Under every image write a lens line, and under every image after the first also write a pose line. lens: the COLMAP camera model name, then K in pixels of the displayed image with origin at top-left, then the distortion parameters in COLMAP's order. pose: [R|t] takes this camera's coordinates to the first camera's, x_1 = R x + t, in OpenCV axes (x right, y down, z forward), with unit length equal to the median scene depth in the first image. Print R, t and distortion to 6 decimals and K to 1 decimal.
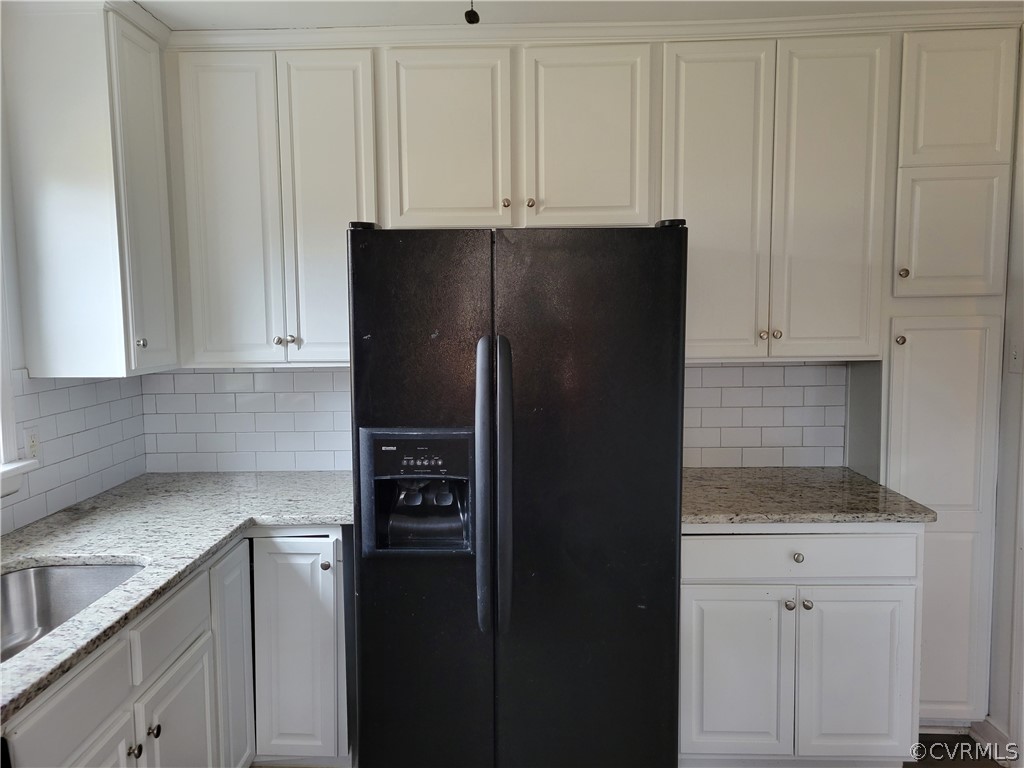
lens RADIAL K [[770.0, 0, 510.2], [0, 770.0, 384.7], [0, 0, 1]] dist [0.034949, -0.009299]
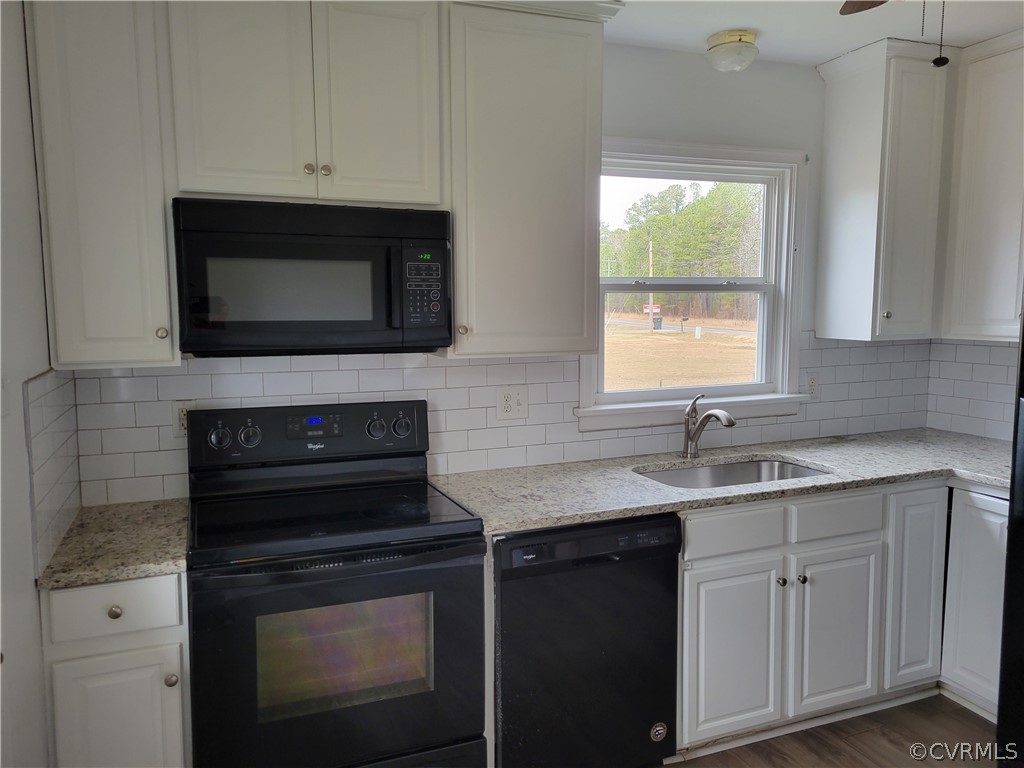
lens RADIAL K [[770.0, 0, 495.1], [0, 770.0, 382.5], [0, 0, 1]] dist [0.034949, -0.009299]
pose [[0.387144, 0.106844, -0.915808, 0.448505], [-0.083256, 0.993257, 0.080684, 0.006810], [0.918252, 0.045011, 0.393429, -0.084671]]
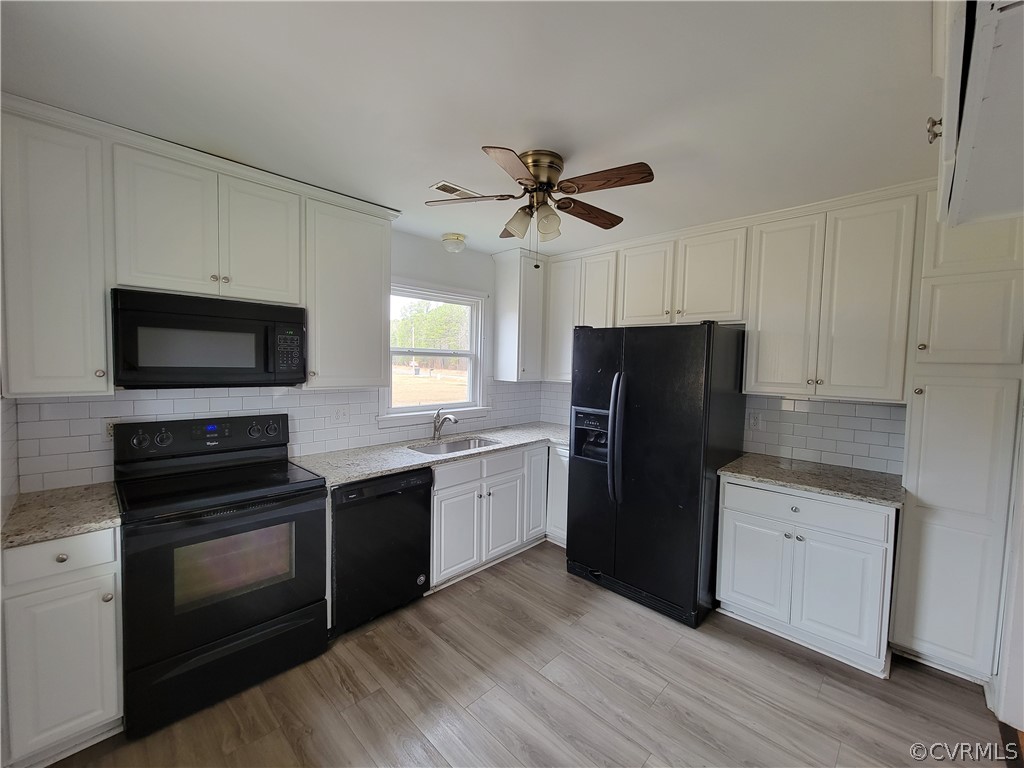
lens RADIAL K [[416.1, 0, 510.3], [0, 416.1, 383.4], [0, 0, 1]] dist [0.004221, -0.001016]
pose [[0.733309, 0.065667, -0.676716, 0.508854], [-0.094233, 0.995535, -0.005509, 0.007035], [0.673333, 0.067809, 0.736223, -0.136167]]
